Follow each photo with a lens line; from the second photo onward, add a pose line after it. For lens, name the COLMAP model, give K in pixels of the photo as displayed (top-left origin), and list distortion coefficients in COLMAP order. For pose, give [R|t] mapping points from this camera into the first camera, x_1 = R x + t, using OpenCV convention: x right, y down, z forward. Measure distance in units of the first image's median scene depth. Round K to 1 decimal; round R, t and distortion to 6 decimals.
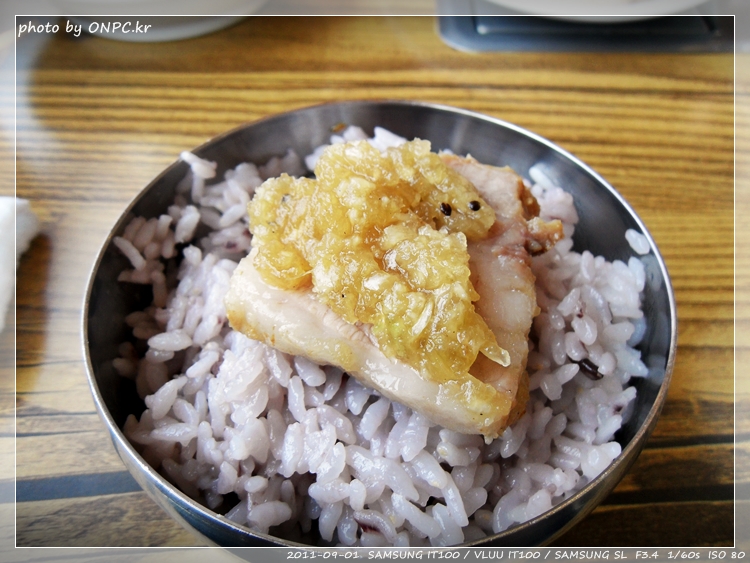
lens RADIAL K [[612.8, 0, 375.9], [0, 612.8, 278.2], [0, 0, 1]] dist [0.010925, 0.018193]
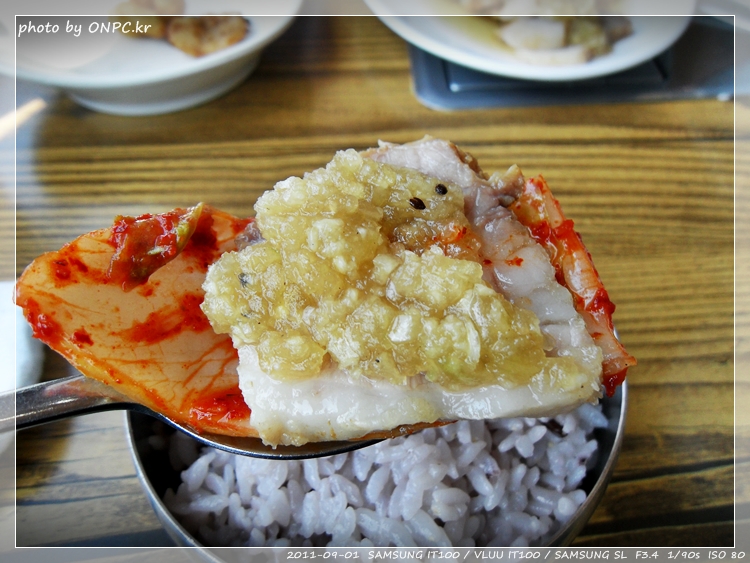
lens RADIAL K [[612.8, 0, 373.5], [0, 612.8, 282.7], [0, 0, 1]] dist [0.010925, 0.018193]
pose [[0.998424, -0.055090, 0.010679, -0.001036], [0.055258, 0.998342, -0.016141, -0.093370], [-0.009772, 0.016705, 0.999813, -0.131300]]
